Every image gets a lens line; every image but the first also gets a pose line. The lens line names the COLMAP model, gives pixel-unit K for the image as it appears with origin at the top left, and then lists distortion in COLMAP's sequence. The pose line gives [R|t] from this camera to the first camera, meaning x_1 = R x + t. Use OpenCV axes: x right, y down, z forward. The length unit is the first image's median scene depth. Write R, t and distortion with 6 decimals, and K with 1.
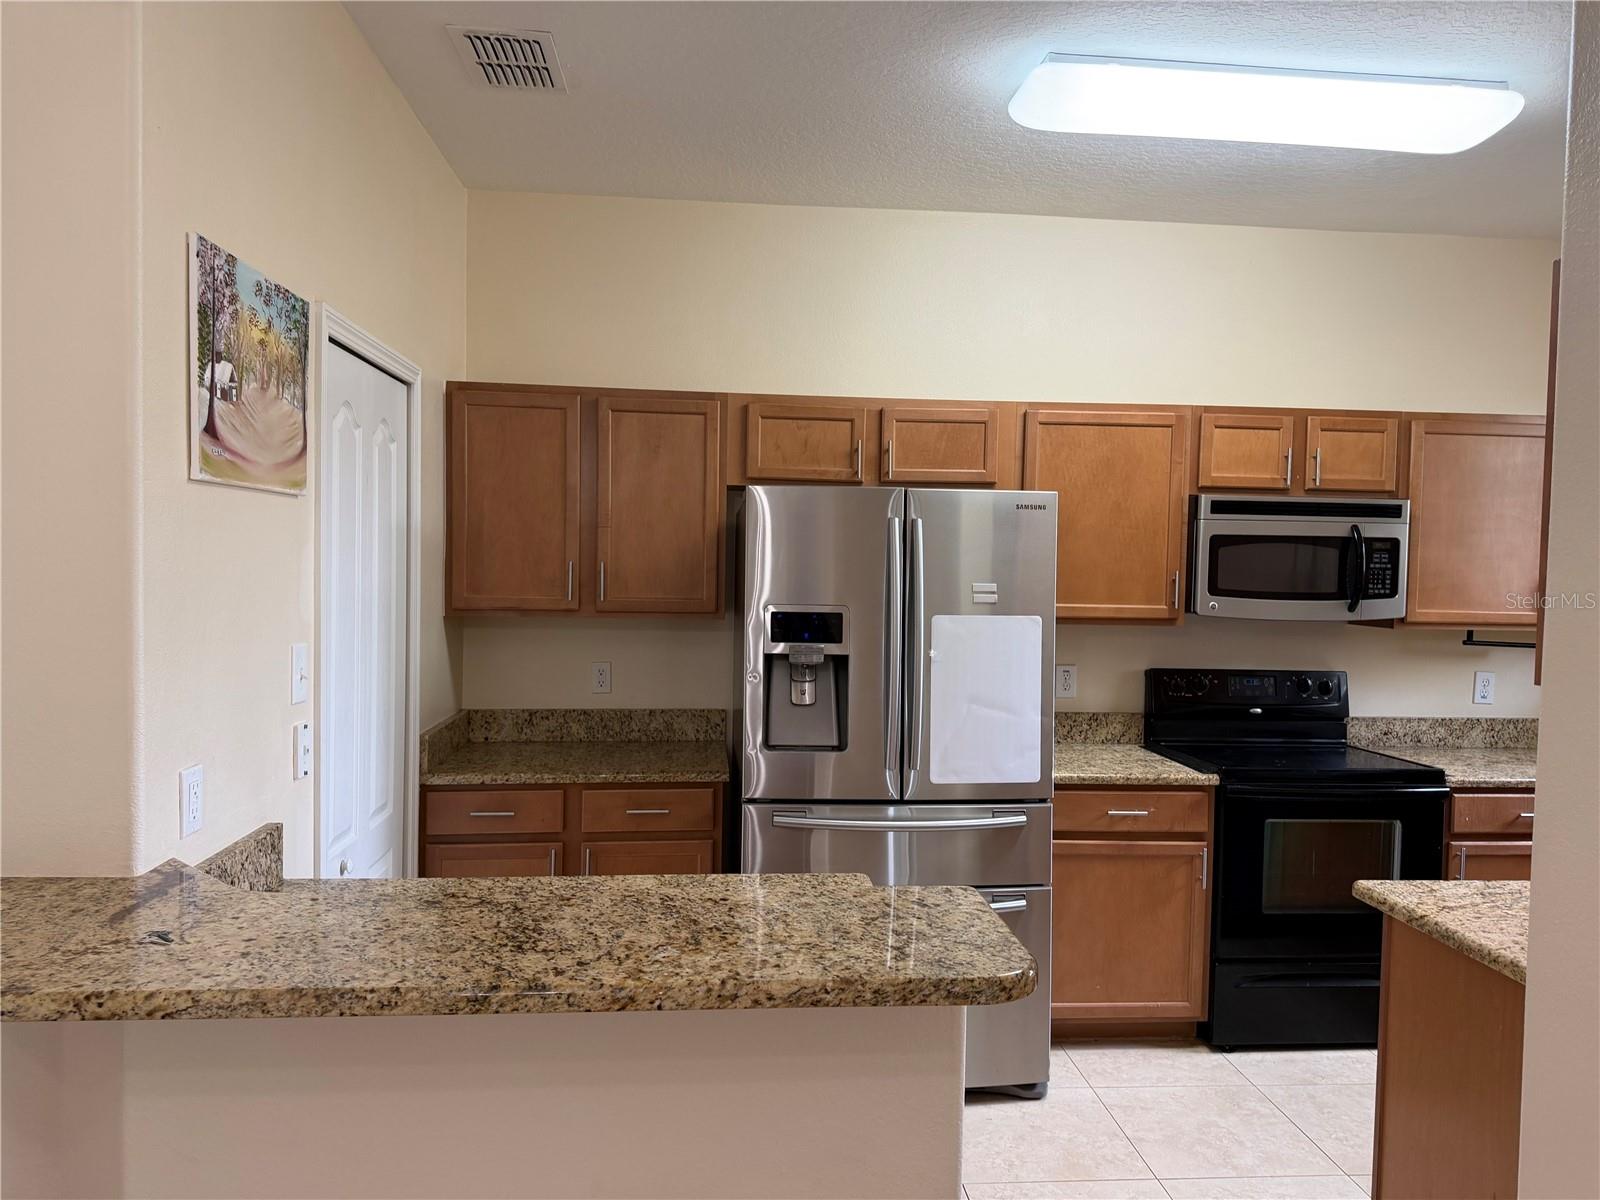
lens RADIAL K [[1118.1, 0, 804.8], [0, 1118.1, 602.4], [0, 0, 1]] dist [0.144813, -0.256697]
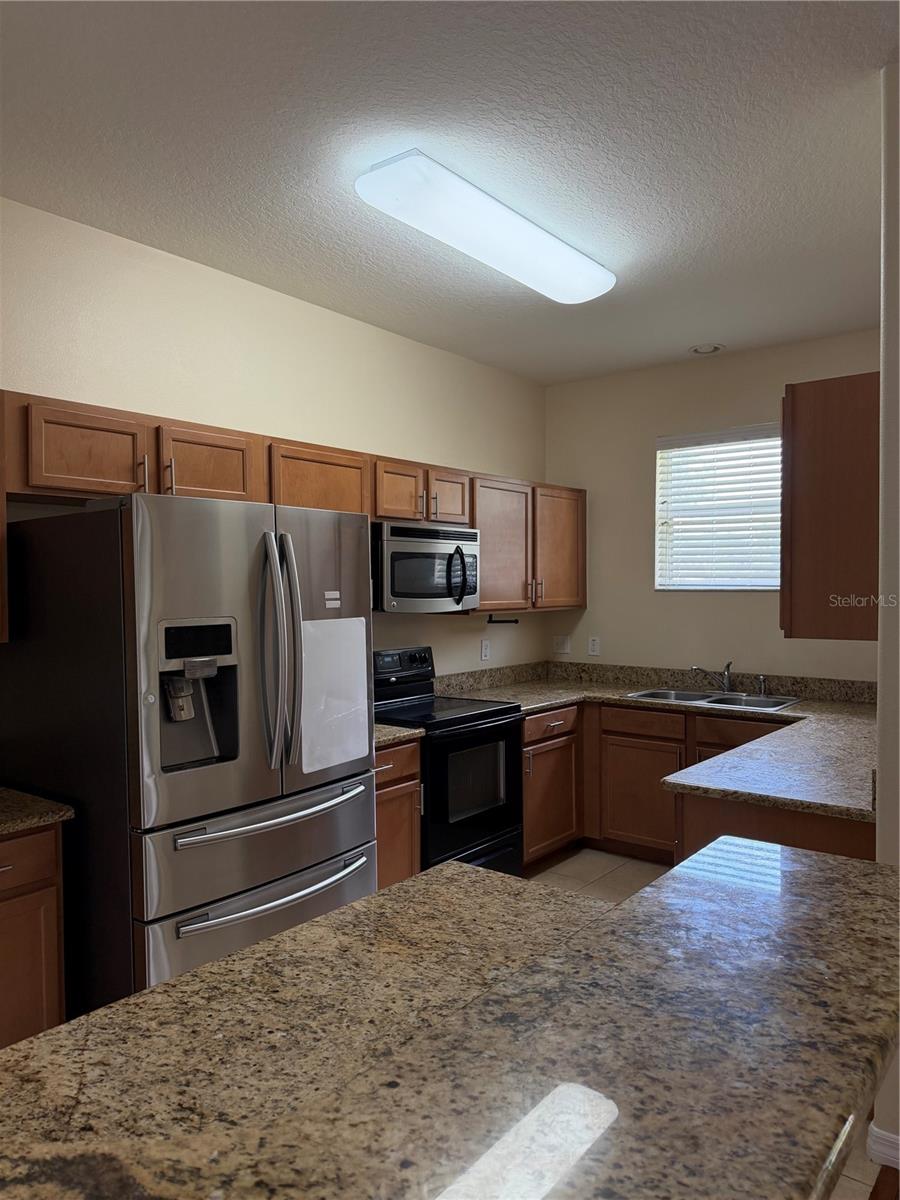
lens RADIAL K [[845.0, 0, 446.8], [0, 845.0, 600.0], [0, 0, 1]] dist [0.052568, -0.063230]
pose [[0.676934, -0.036872, 0.735120, -0.397383], [0.041396, 0.999071, 0.011992, -0.013816], [-0.734879, 0.022313, 0.677831, 0.328423]]
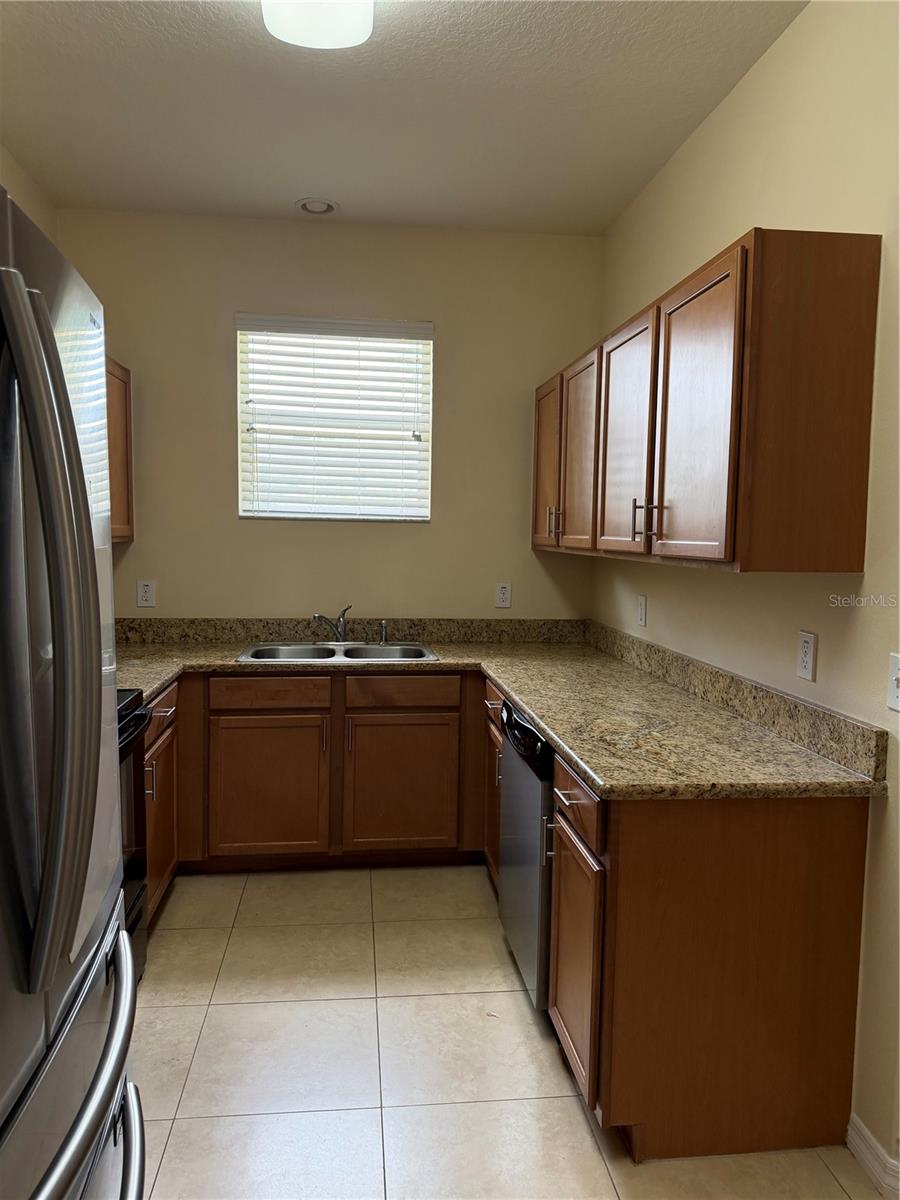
lens RADIAL K [[838.6, 0, 452.2], [0, 838.6, 593.9], [0, 0, 1]] dist [0.144813, -0.256697]
pose [[-0.040734, -0.099240, 0.994229, -0.189701], [0.015578, 0.994871, 0.099943, -0.004154], [-0.999049, 0.019559, -0.038979, 0.872616]]
